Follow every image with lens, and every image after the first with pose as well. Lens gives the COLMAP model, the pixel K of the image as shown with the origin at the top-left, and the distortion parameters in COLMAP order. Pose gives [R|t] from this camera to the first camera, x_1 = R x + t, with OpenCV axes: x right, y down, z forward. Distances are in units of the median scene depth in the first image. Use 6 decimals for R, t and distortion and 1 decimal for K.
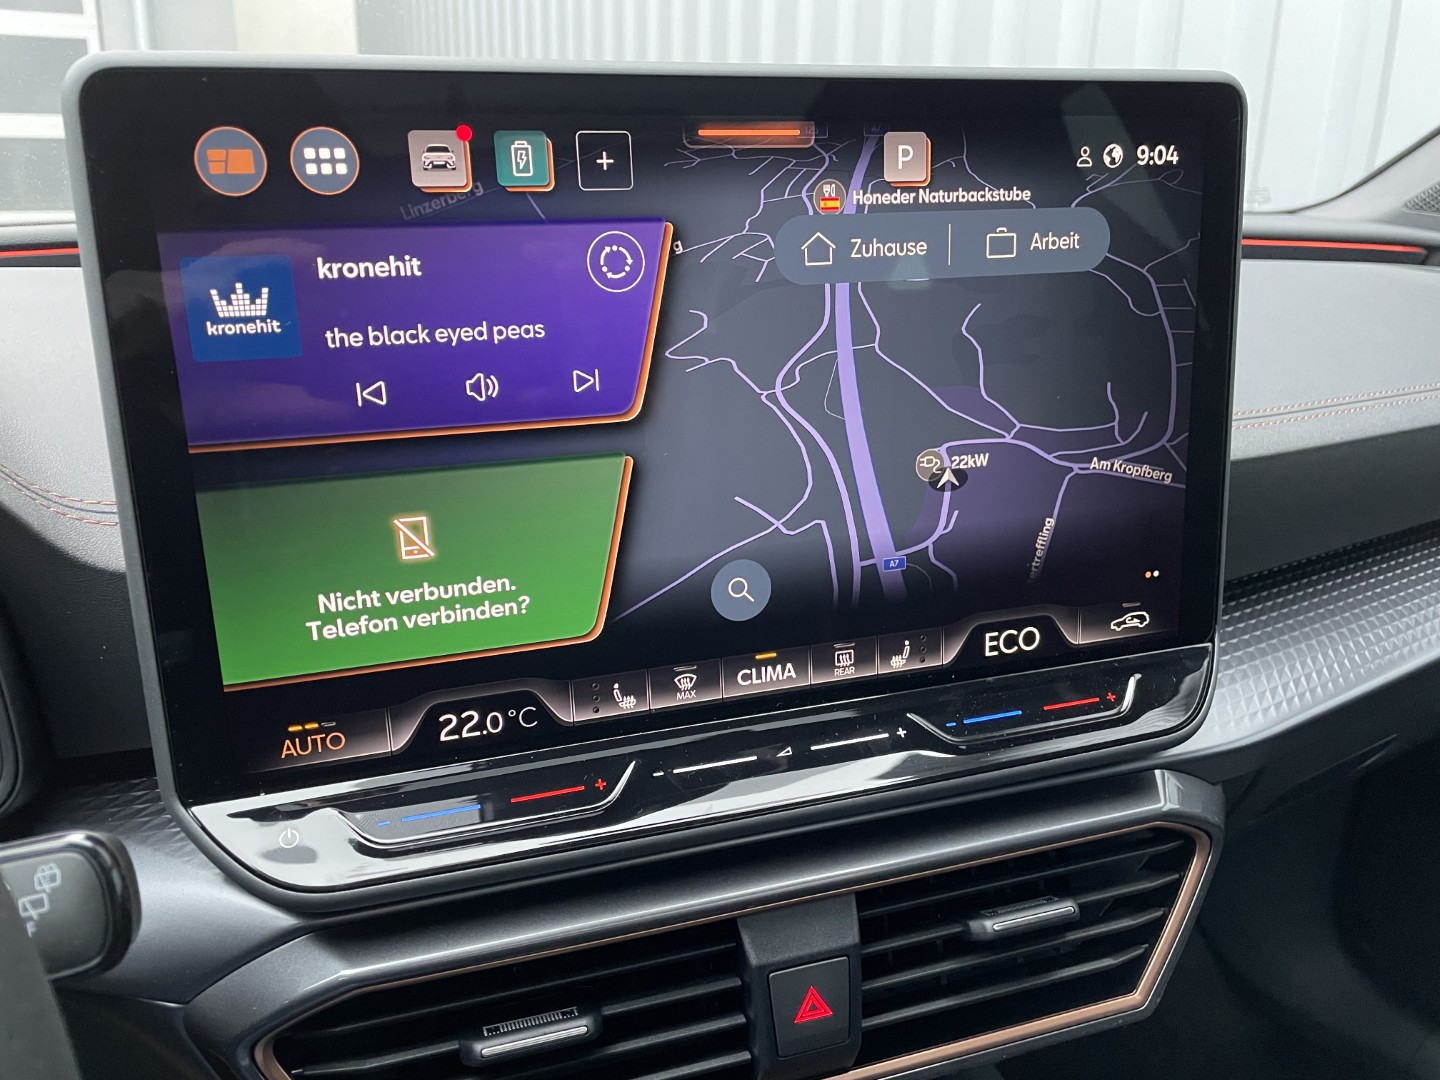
lens RADIAL K [[1084.2, 0, 722.7], [0, 1084.2, 519.5], [0, 0, 1]] dist [0.083847, -0.127749]
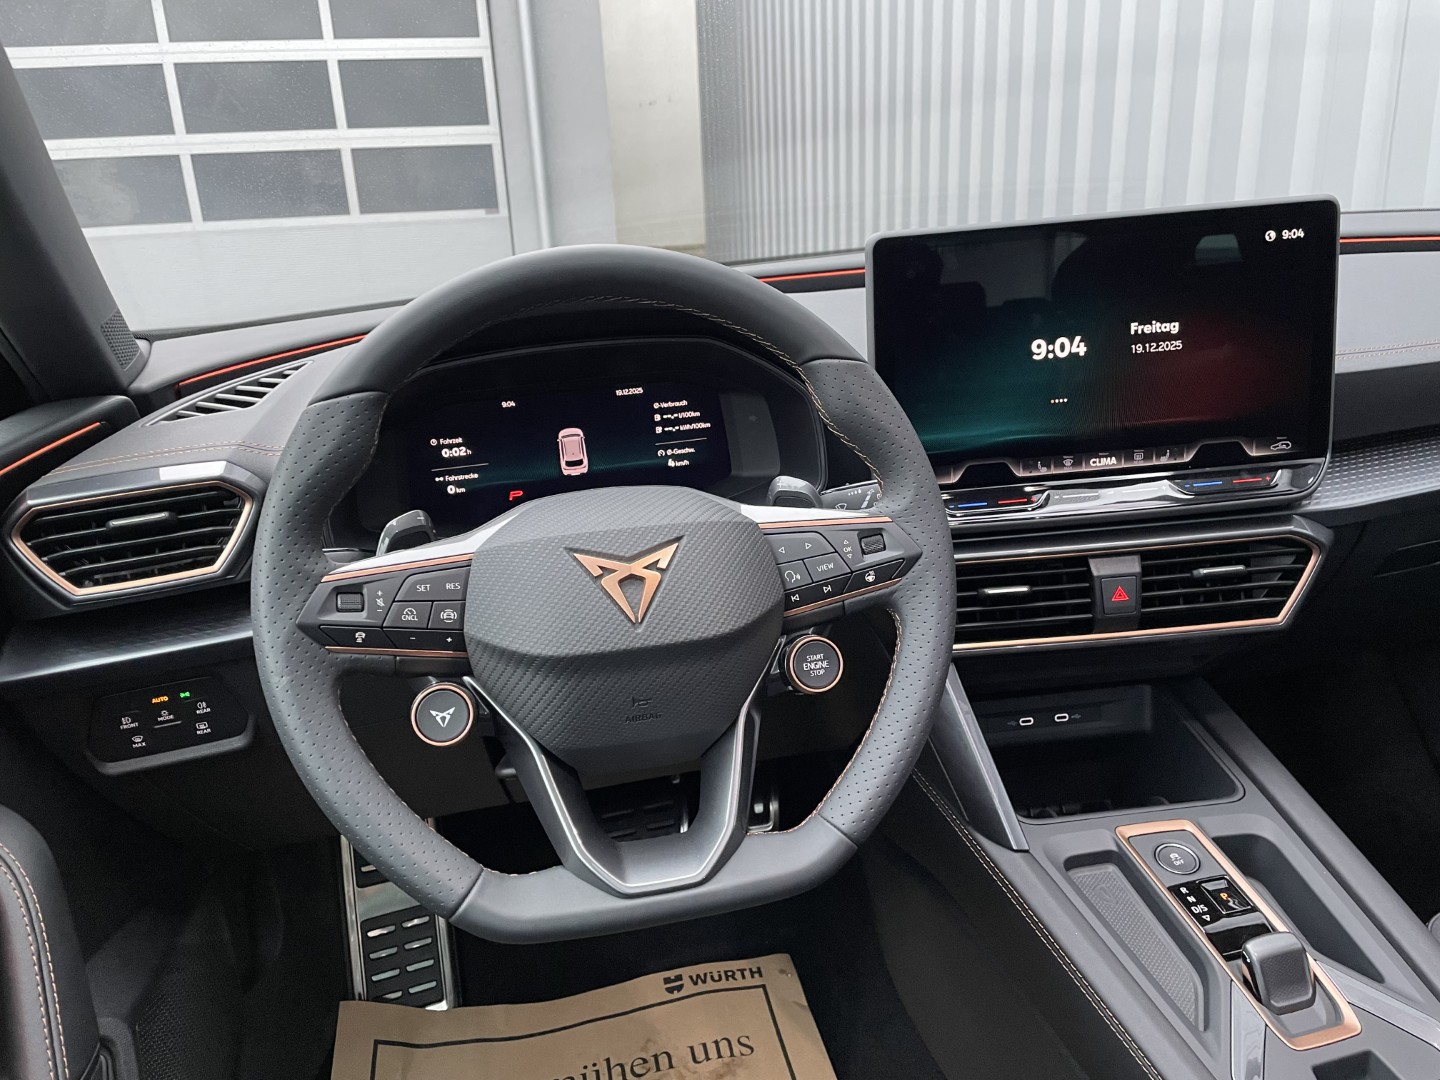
lens RADIAL K [[1084.2, 0, 722.7], [0, 1084.2, 519.5], [0, 0, 1]] dist [0.083847, -0.127749]
pose [[0.965663, 0.022138, -0.258853, -0.142248], [-0.012808, 0.999208, 0.037675, 0.189802], [0.259482, -0.033066, 0.965182, -1.541390]]
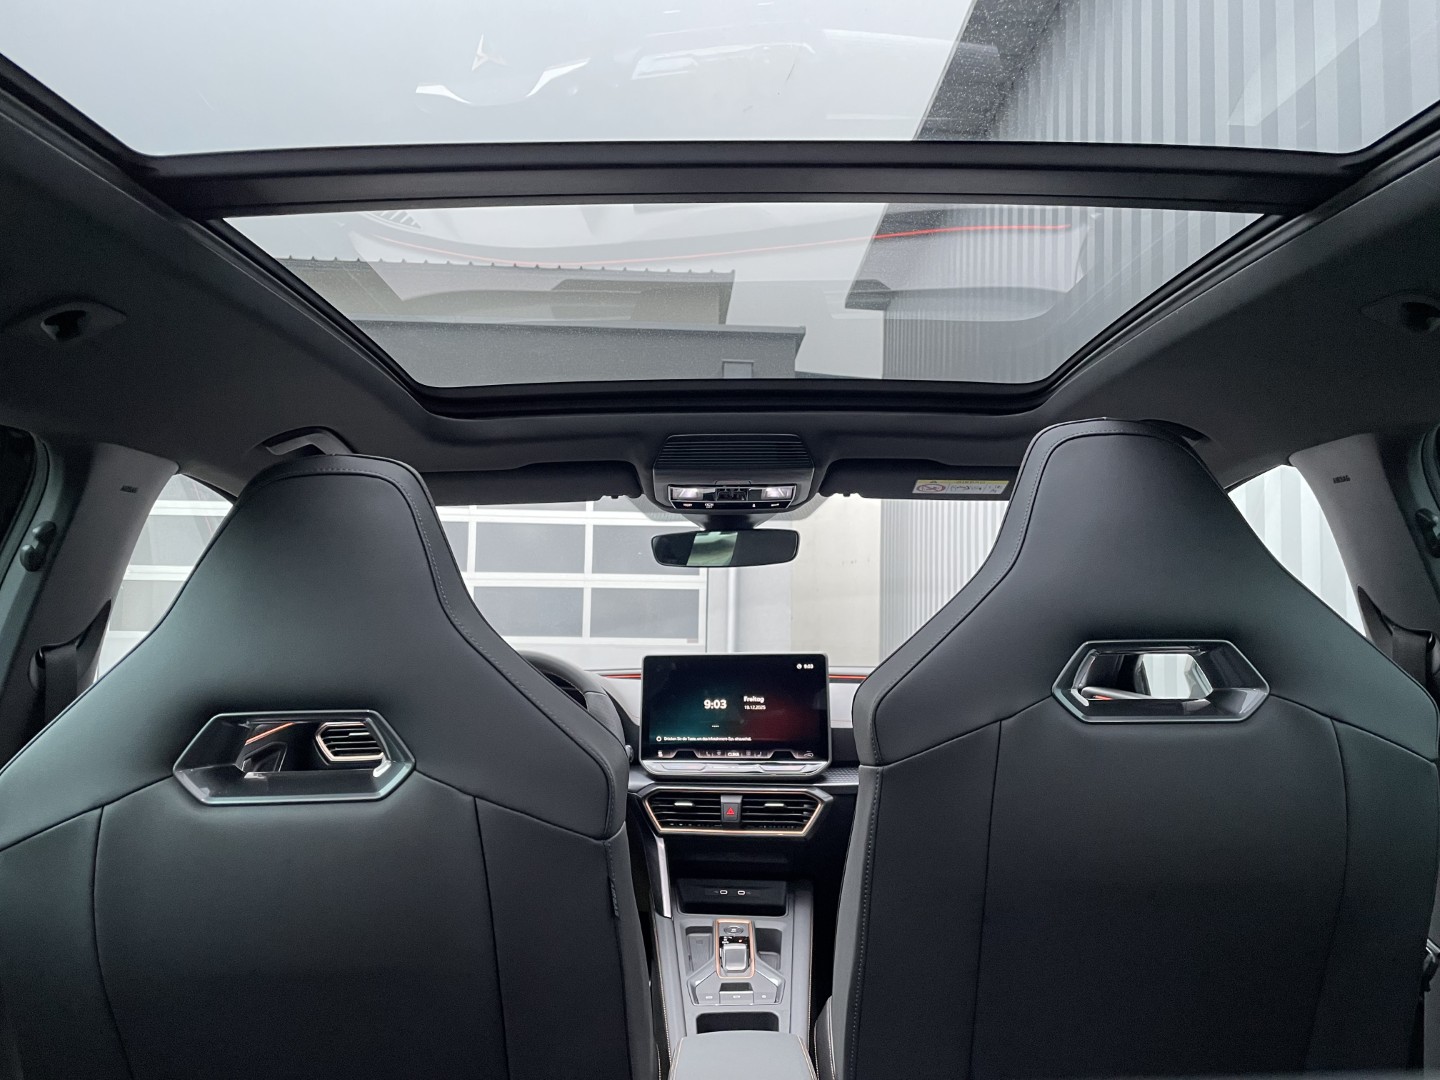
lens RADIAL K [[1084.2, 0, 722.7], [0, 1084.2, 519.5], [0, 0, 1]] dist [0.083847, -0.127749]
pose [[0.885937, -0.040996, -0.461990, 2.657678], [-0.129358, 0.934719, -0.331010, 0.881661], [0.445400, 0.353016, 0.822799, -4.115736]]
